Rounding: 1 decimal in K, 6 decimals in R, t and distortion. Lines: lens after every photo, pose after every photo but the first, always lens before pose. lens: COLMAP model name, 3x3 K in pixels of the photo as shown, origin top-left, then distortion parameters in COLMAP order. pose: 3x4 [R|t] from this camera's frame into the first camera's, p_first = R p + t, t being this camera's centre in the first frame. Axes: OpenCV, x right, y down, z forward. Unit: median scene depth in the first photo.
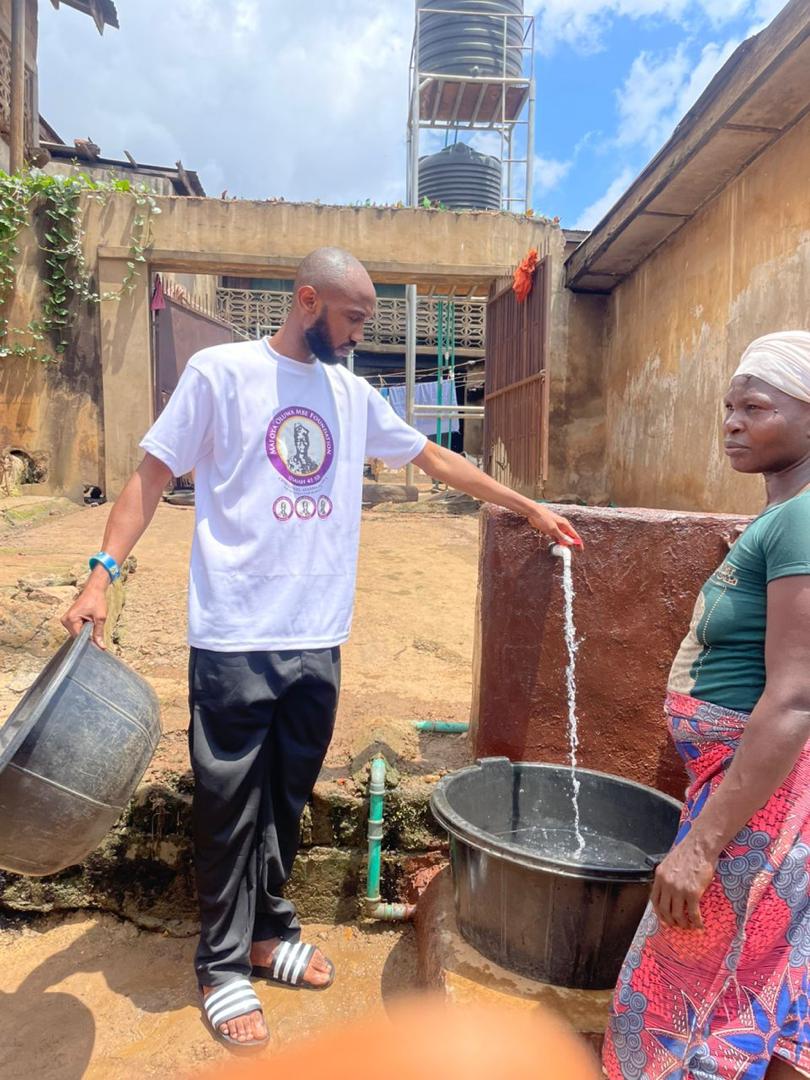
lens RADIAL K [[836.0, 0, 404.0], [0, 836.0, 540.8], [0, 0, 1]] dist [0.060791, -0.062725]
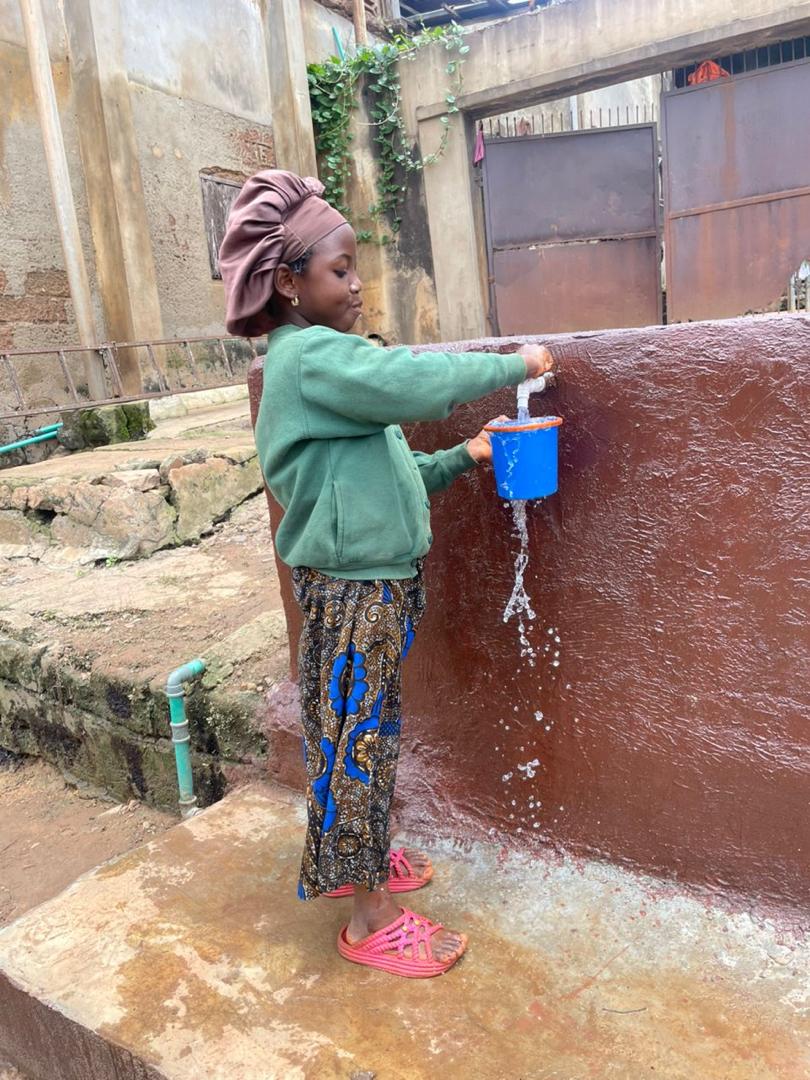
lens RADIAL K [[836.0, 0, 405.1], [0, 836.0, 544.3], [0, 0, 1]] dist [0.060791, -0.062725]
pose [[0.809245, 0.026055, -0.586893, 0.214208], [0.072192, 0.987034, 0.143362, 0.007258], [0.583018, -0.158384, 0.796872, 0.132978]]
